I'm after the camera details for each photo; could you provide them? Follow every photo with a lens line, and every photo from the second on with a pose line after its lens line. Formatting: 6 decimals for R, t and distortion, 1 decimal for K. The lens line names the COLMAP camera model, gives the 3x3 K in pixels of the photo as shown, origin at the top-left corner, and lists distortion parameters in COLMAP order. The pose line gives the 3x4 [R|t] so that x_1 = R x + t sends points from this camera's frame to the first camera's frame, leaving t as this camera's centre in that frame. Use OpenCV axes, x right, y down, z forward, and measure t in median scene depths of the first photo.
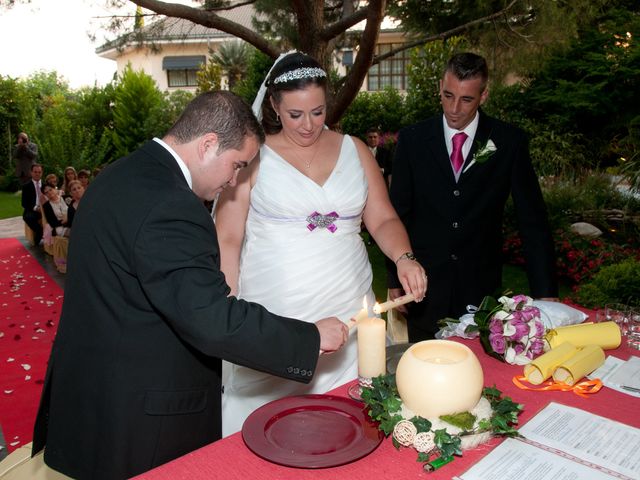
lens RADIAL K [[601.0, 0, 320.0], [0, 601.0, 240.0], [0, 0, 1]] dist [-0.131426, 0.137968]
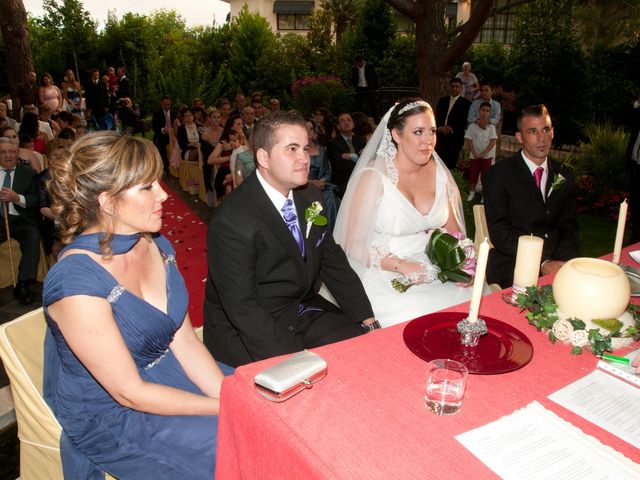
lens RADIAL K [[568.5, 0, 320.0], [0, 568.5, 240.0], [0, 0, 1]] dist [-0.146022, 0.106607]
pose [[0.986251, 0.090773, -0.138088, -0.015204], [-0.076378, 0.991407, 0.106204, 0.004846], [0.146542, -0.094197, 0.984709, -0.011793]]
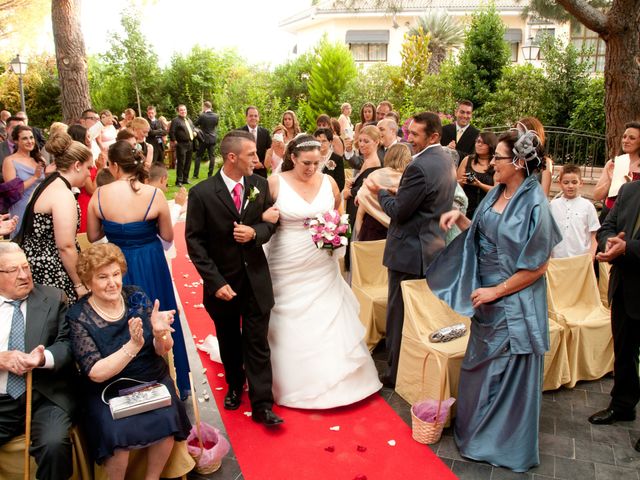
lens RADIAL K [[564.6, 0, 320.0], [0, 564.6, 240.0], [0, 0, 1]] dist [-0.146980, 0.100275]
pose [[0.968482, 0.087631, -0.233159, -0.103427], [-0.075585, 0.995325, 0.060124, -0.022262], [0.237338, -0.040605, 0.970578, 0.124583]]
